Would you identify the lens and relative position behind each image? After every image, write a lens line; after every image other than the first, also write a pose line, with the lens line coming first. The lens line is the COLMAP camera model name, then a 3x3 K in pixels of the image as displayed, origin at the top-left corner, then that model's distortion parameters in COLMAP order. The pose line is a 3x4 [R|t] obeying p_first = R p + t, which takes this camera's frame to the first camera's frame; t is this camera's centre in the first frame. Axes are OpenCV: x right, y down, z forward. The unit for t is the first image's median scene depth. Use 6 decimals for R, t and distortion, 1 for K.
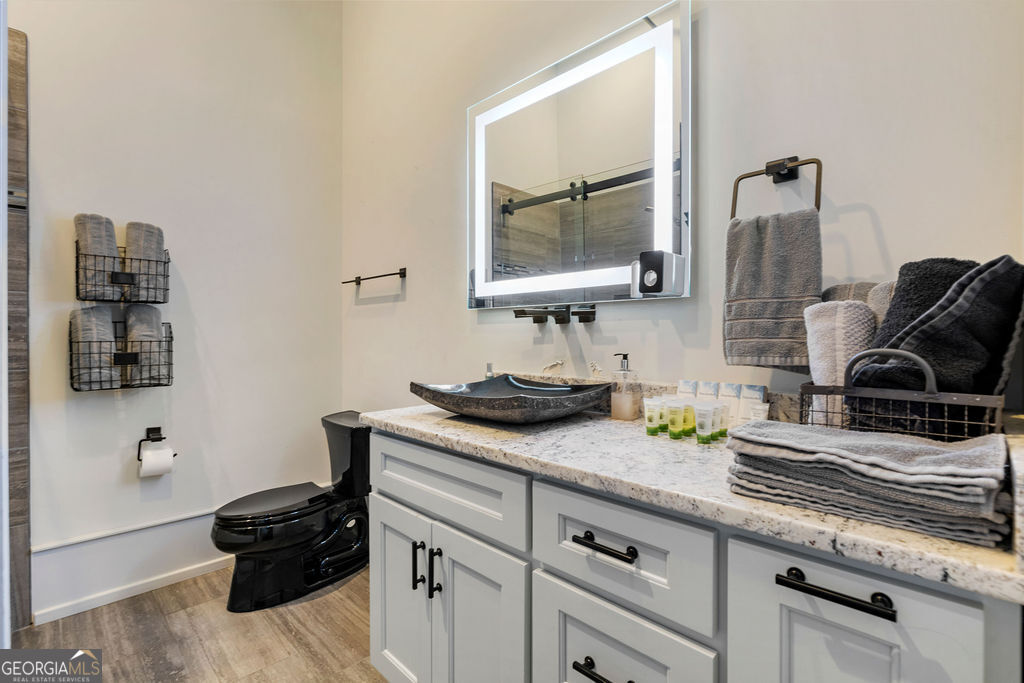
lens RADIAL K [[494.5, 0, 510.1], [0, 494.5, 341.4], [0, 0, 1]] dist [0.002198, 0.000720]
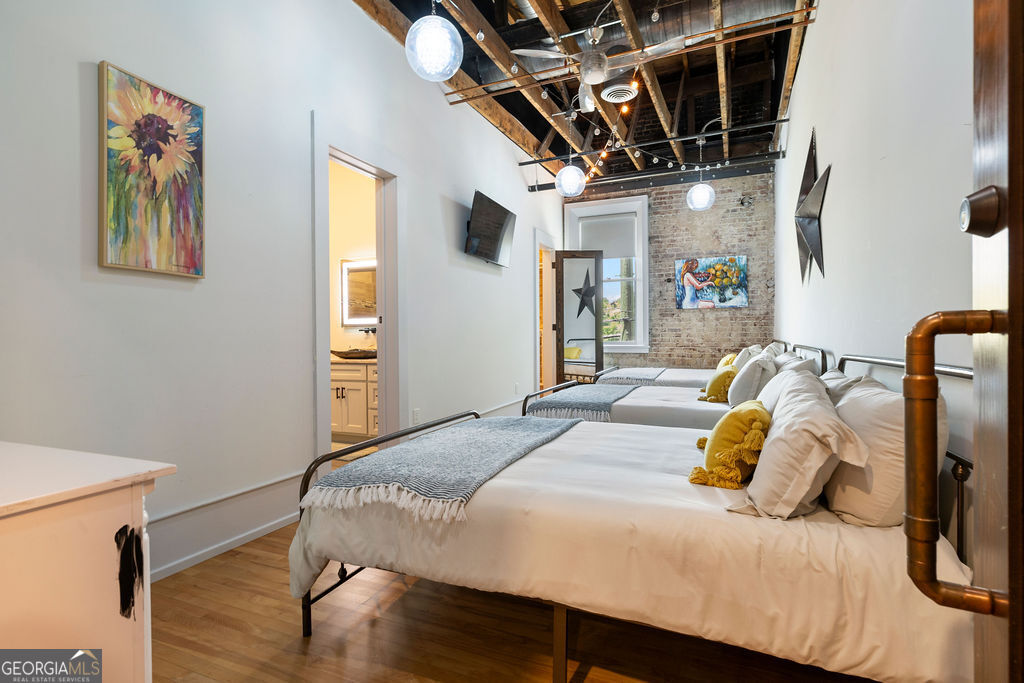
lens RADIAL K [[494.5, 0, 511.8], [0, 494.5, 339.0], [0, 0, 1]] dist [0.002198, 0.000720]
pose [[0.934665, -0.014849, 0.355220, -0.245295], [0.014568, 0.999888, 0.003467, 0.007220], [-0.355231, 0.001935, 0.934776, -2.844610]]
